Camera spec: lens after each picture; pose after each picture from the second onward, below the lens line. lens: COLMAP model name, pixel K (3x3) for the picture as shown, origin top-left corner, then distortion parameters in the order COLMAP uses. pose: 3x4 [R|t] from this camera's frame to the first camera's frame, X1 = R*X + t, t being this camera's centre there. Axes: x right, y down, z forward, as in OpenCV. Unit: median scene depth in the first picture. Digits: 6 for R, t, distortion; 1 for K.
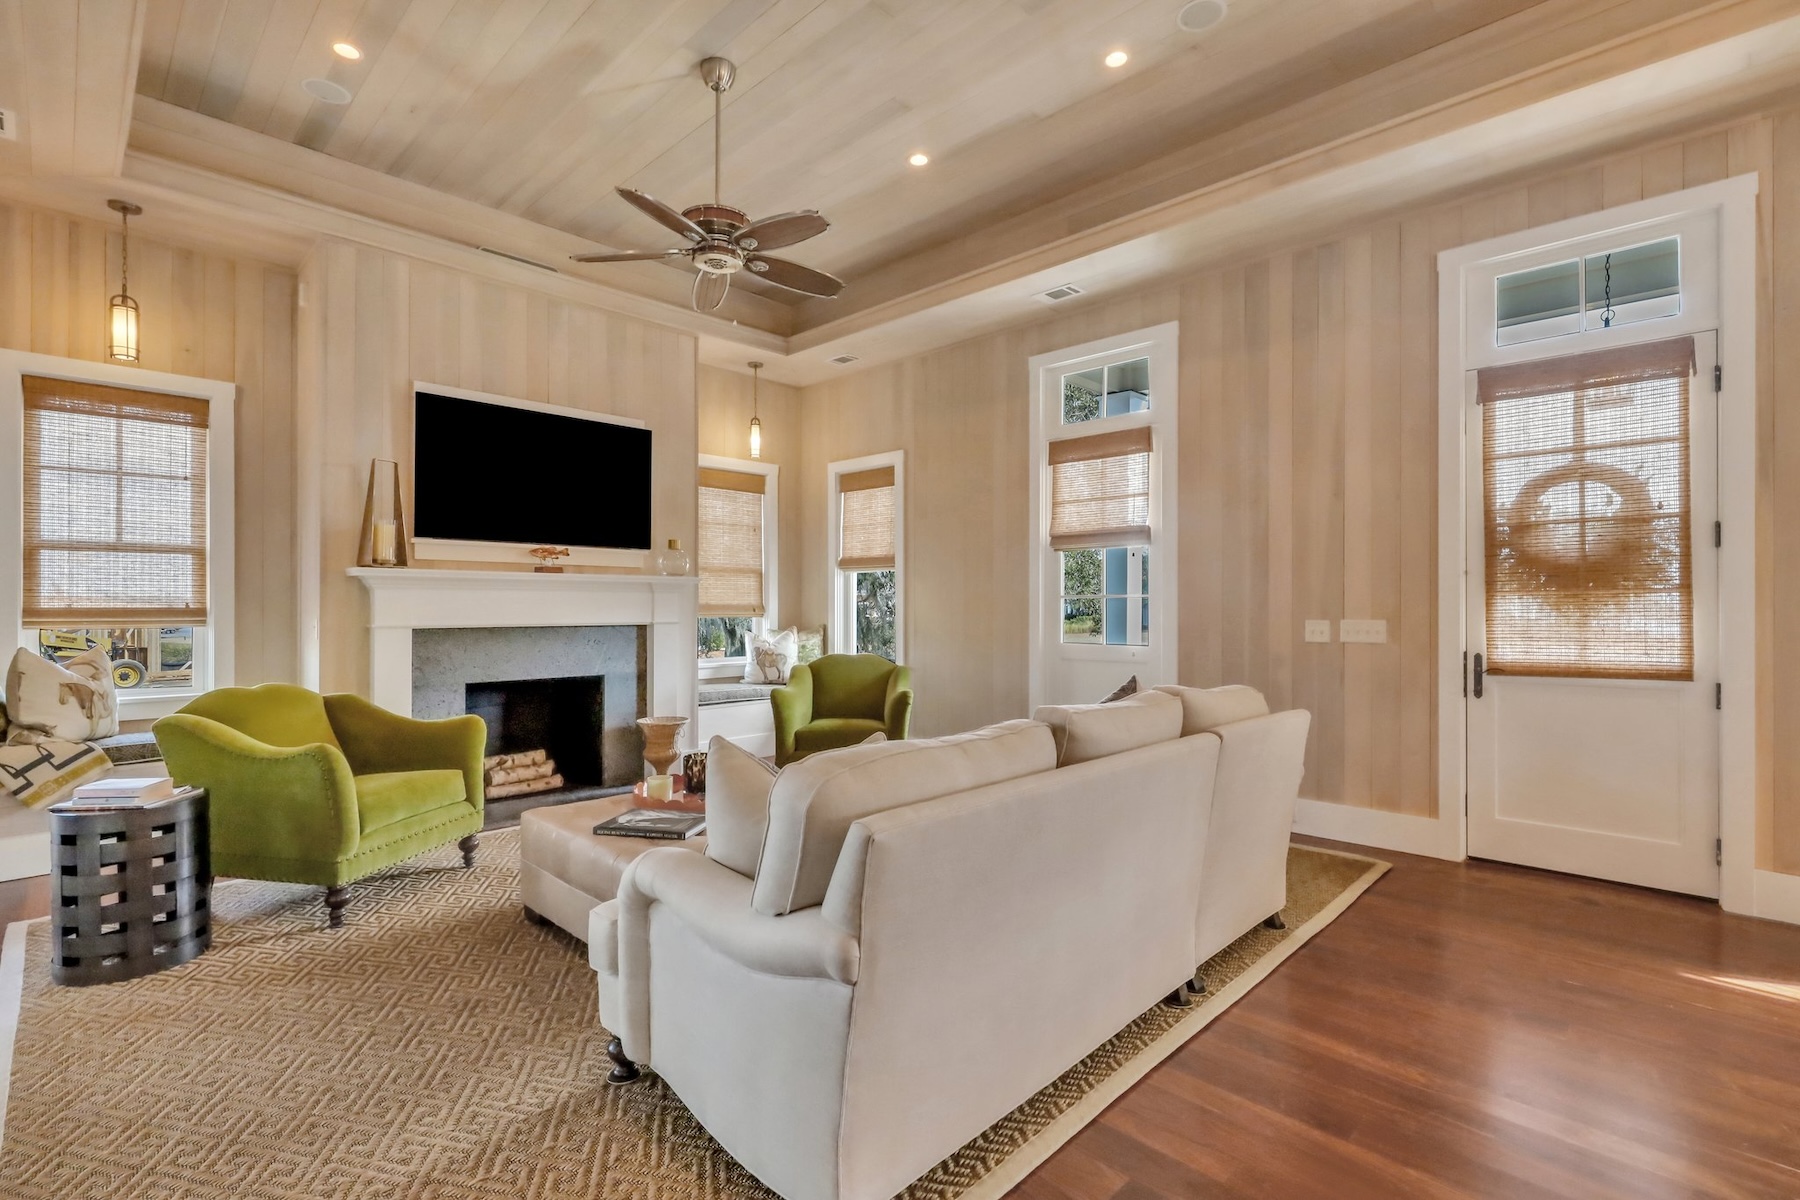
lens RADIAL K [[817.6, 0, 908.7], [0, 817.6, 598.9], [0, 0, 1]] dist [-0.000221, 0.000319]
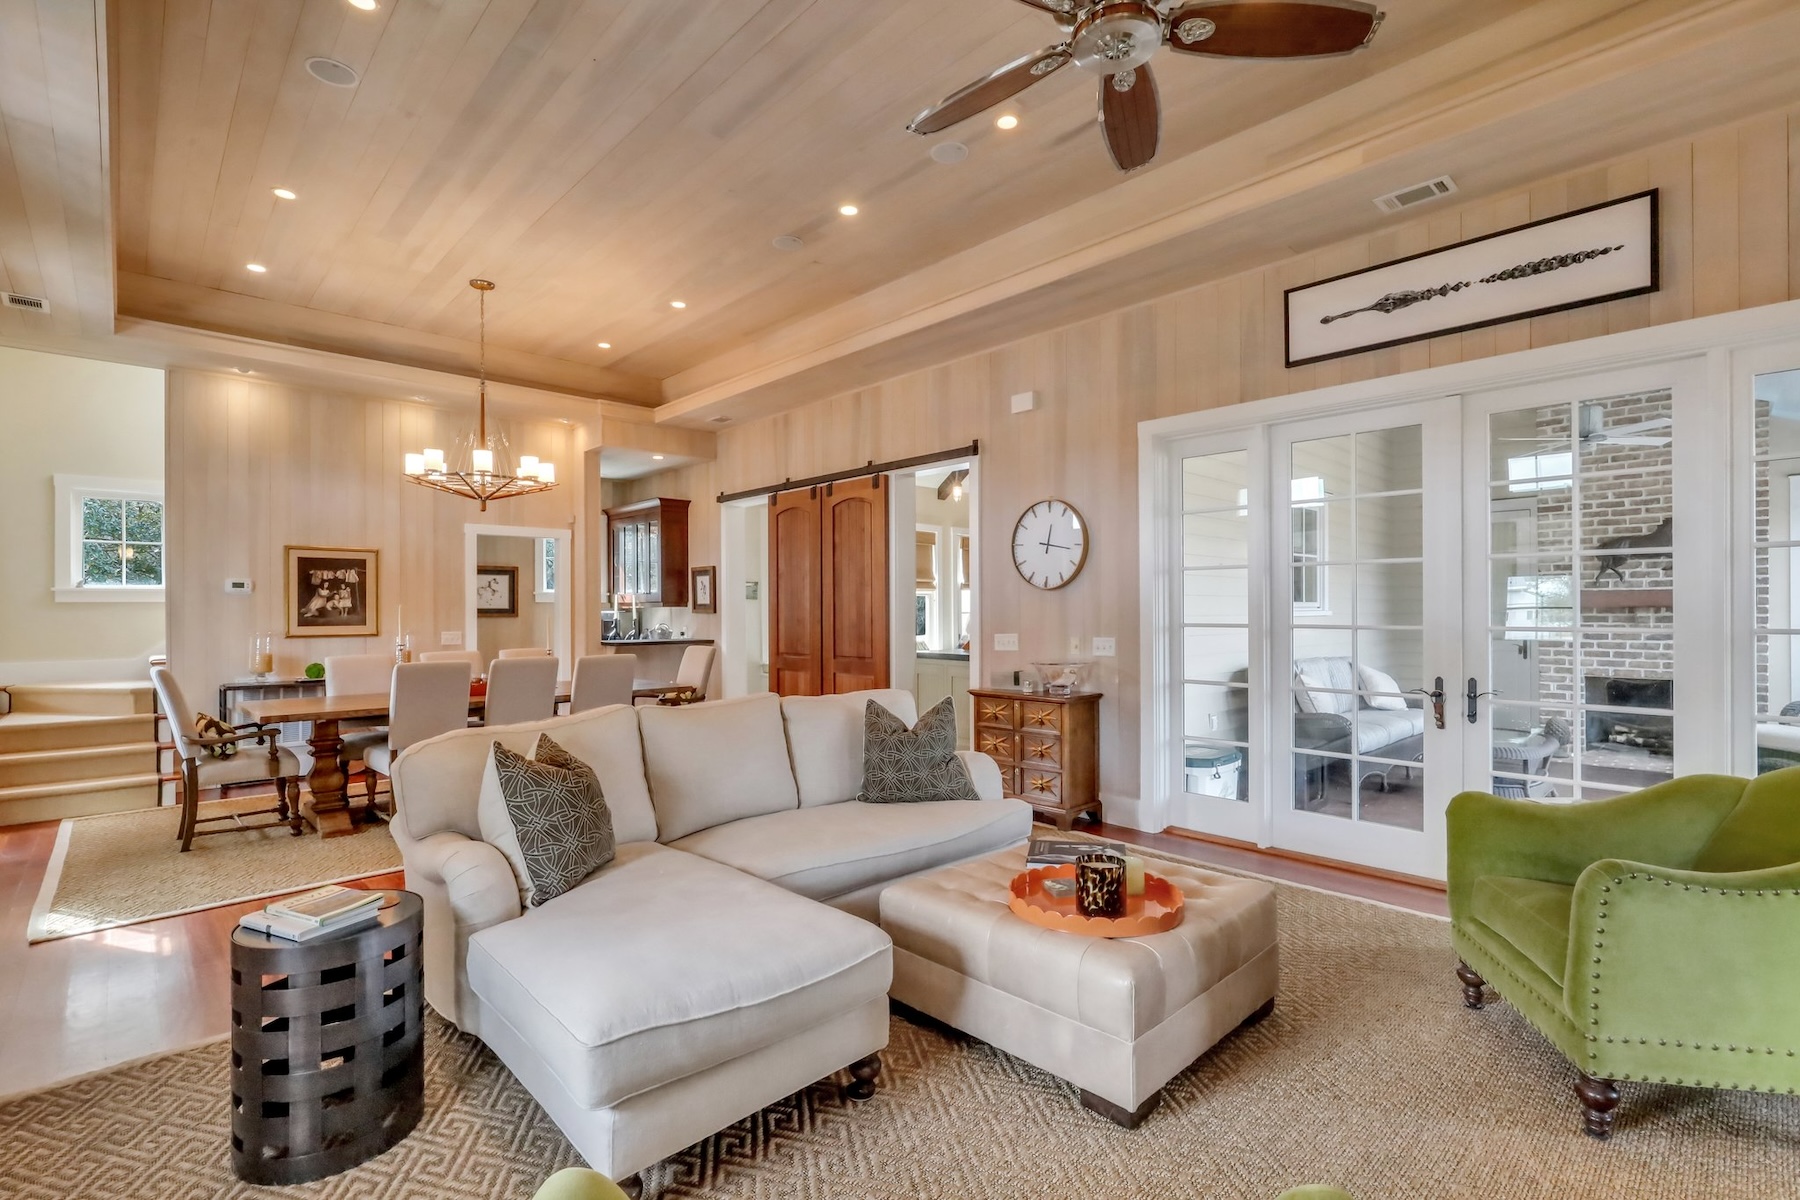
lens RADIAL K [[823.4, 0, 907.5], [0, 823.4, 609.9], [0, 0, 1]] dist [-0.000621, 0.000018]
pose [[-0.999189, 0.005443, 0.039892, -0.088720], [0.005075, 0.999944, -0.009322, -0.012439], [-0.039941, -0.009112, -0.999161, 1.289165]]
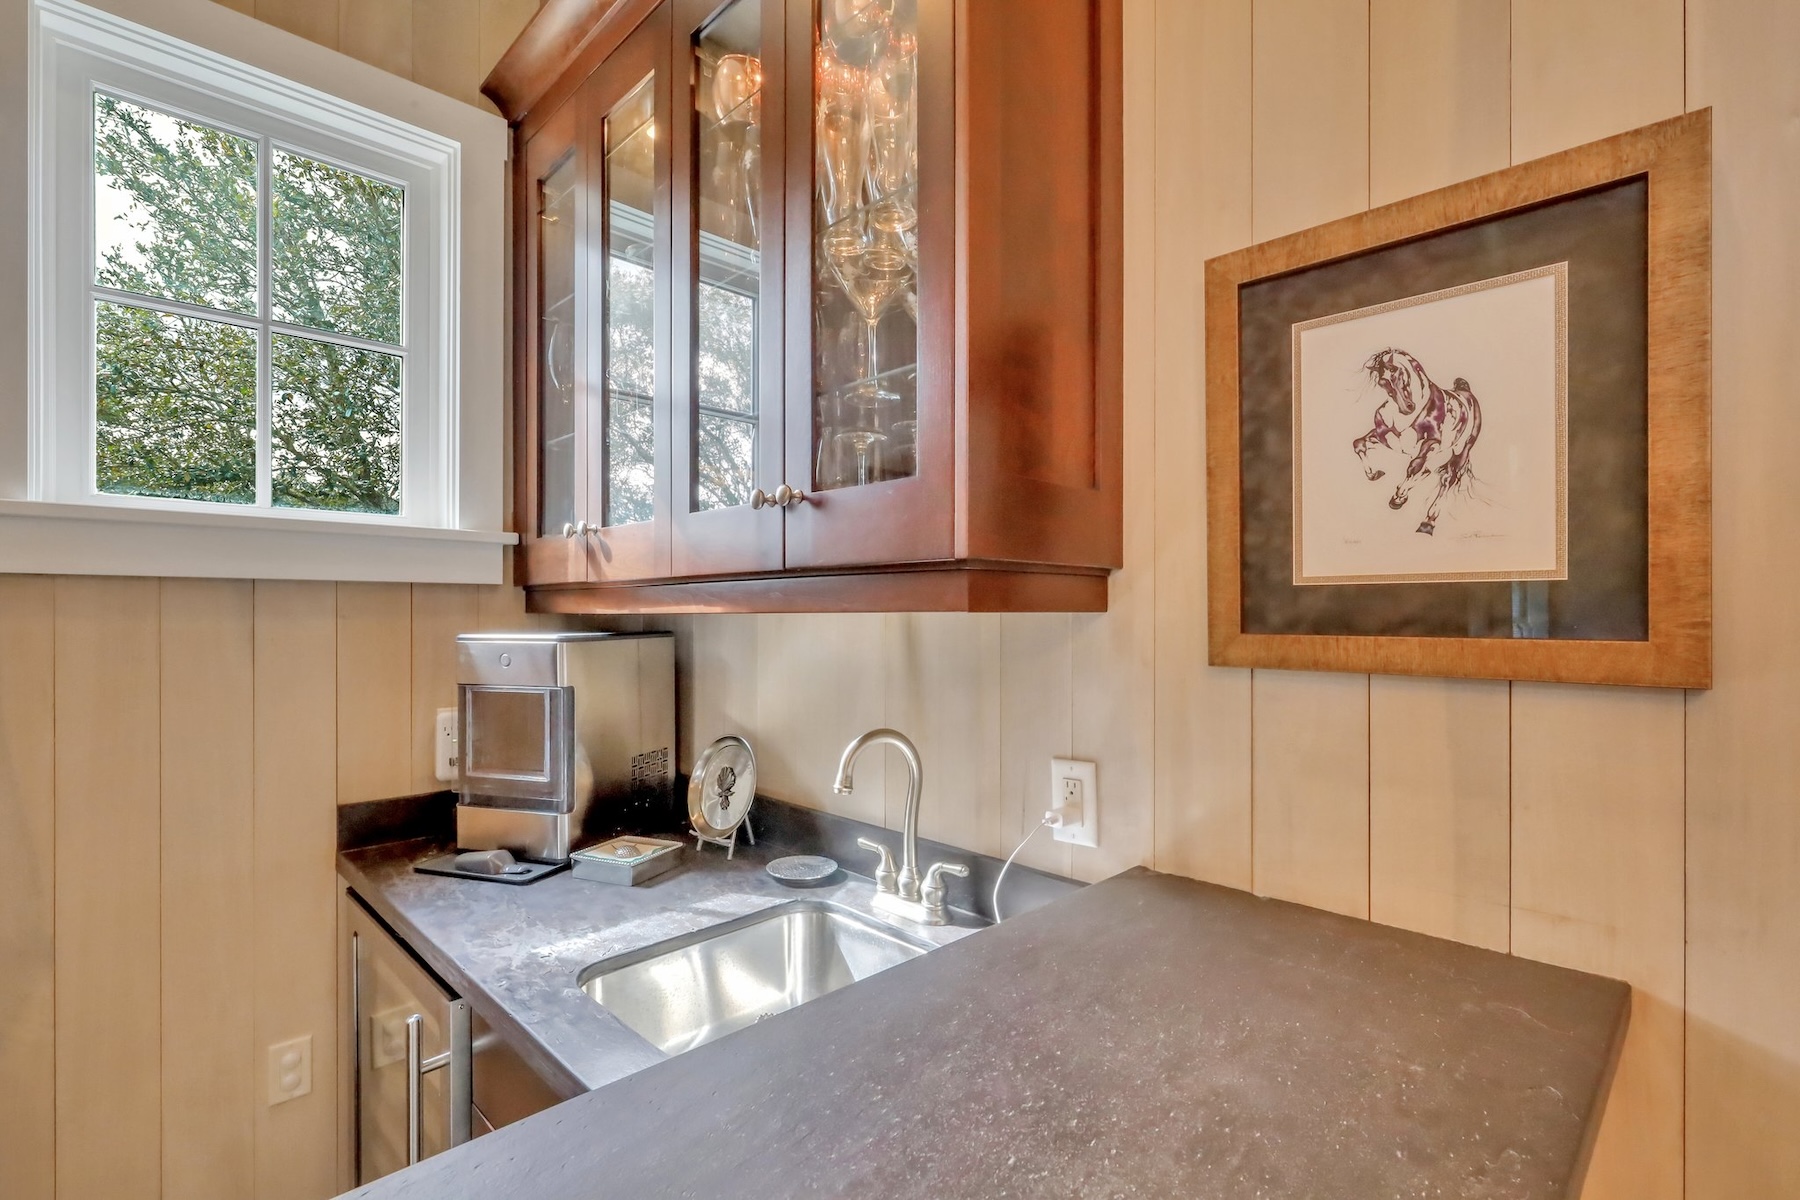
lens RADIAL K [[823.4, 0, 907.5], [0, 823.4, 609.9], [0, 0, 1]] dist [-0.000621, 0.000018]
pose [[-0.999709, -0.003266, 0.023890, 0.571434], [-0.003478, 0.999955, -0.008823, -0.038111], [-0.023860, -0.008903, -0.999676, -0.411803]]
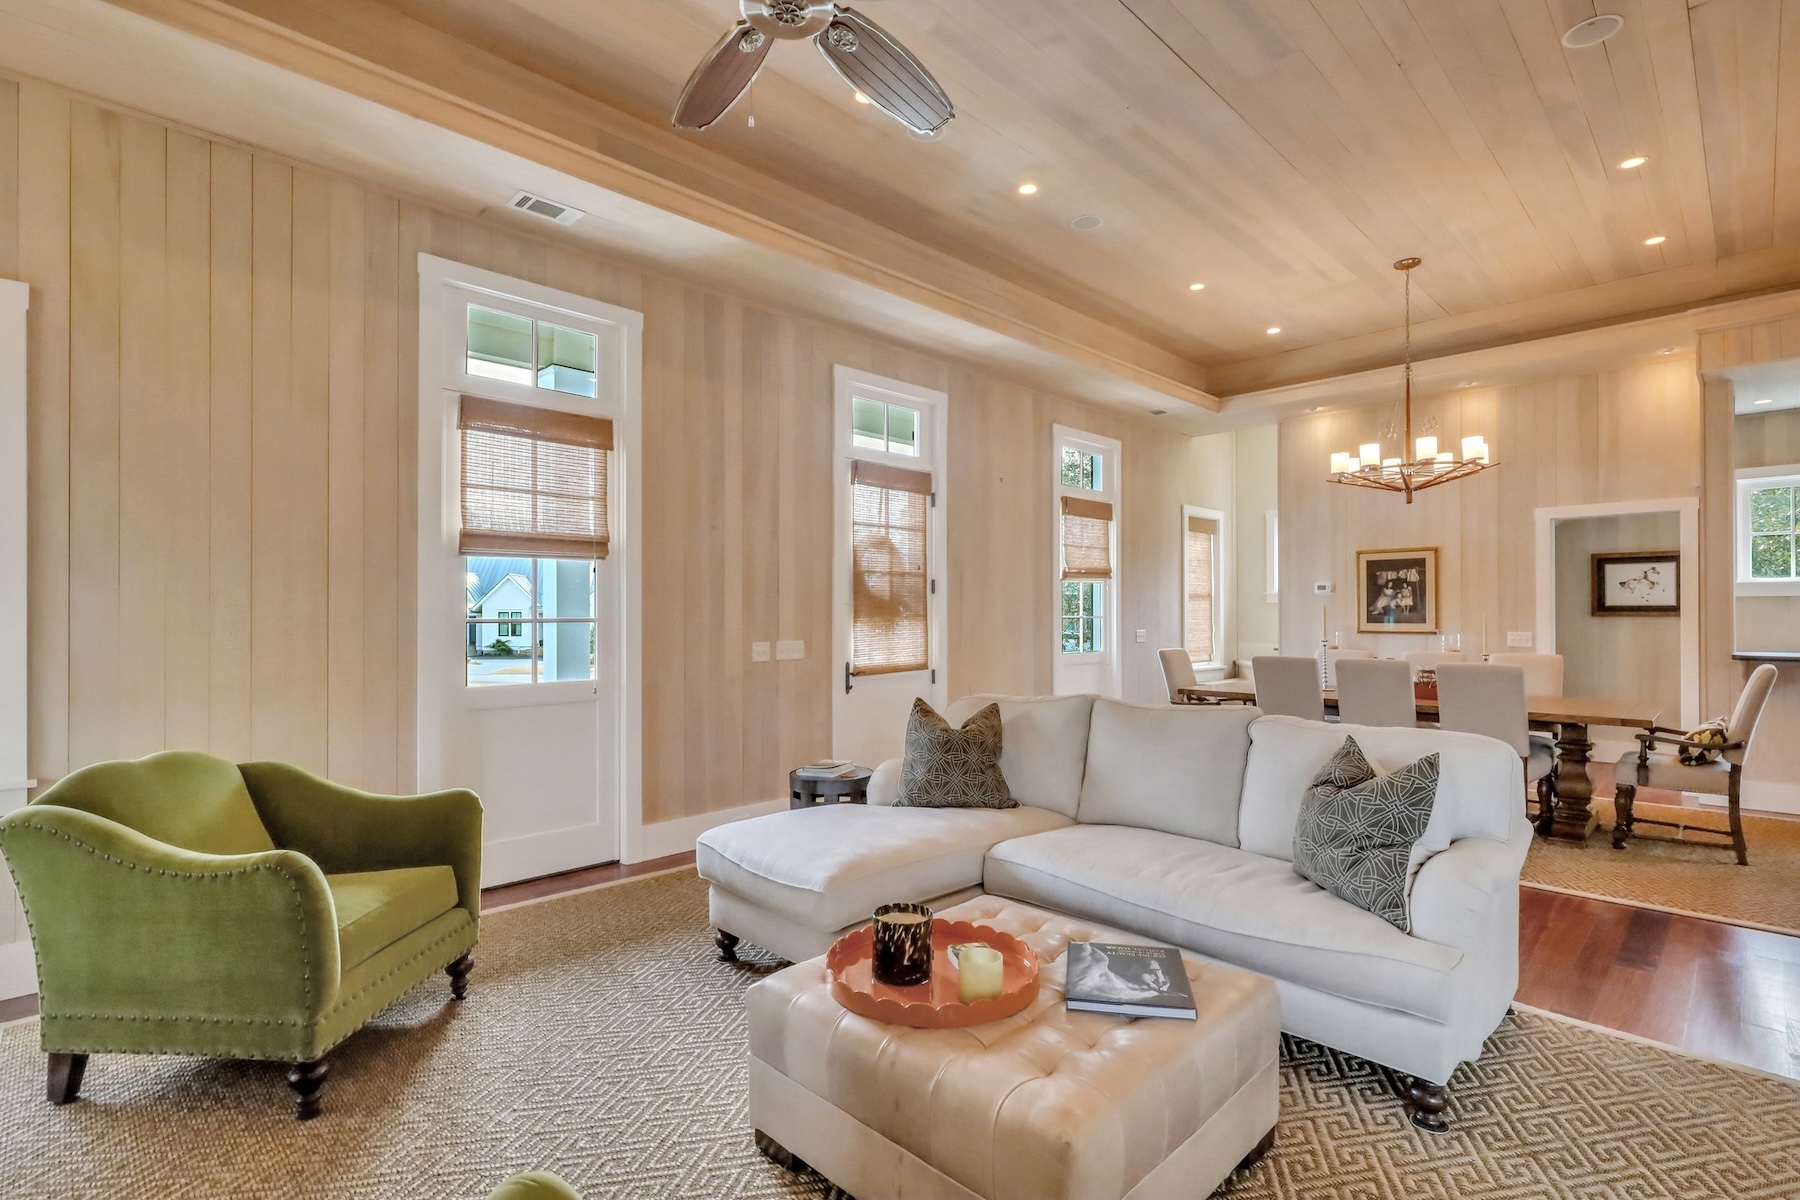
lens RADIAL K [[850.8, 0, 910.4], [0, 850.8, 604.5], [0, 0, 1]] dist [-0.000650, 0.000196]
pose [[0.017414, 0.012217, 0.999774, -0.641254], [-0.006778, 0.999904, -0.012100, -0.012280], [-0.999825, -0.006566, 0.017496, 0.742269]]
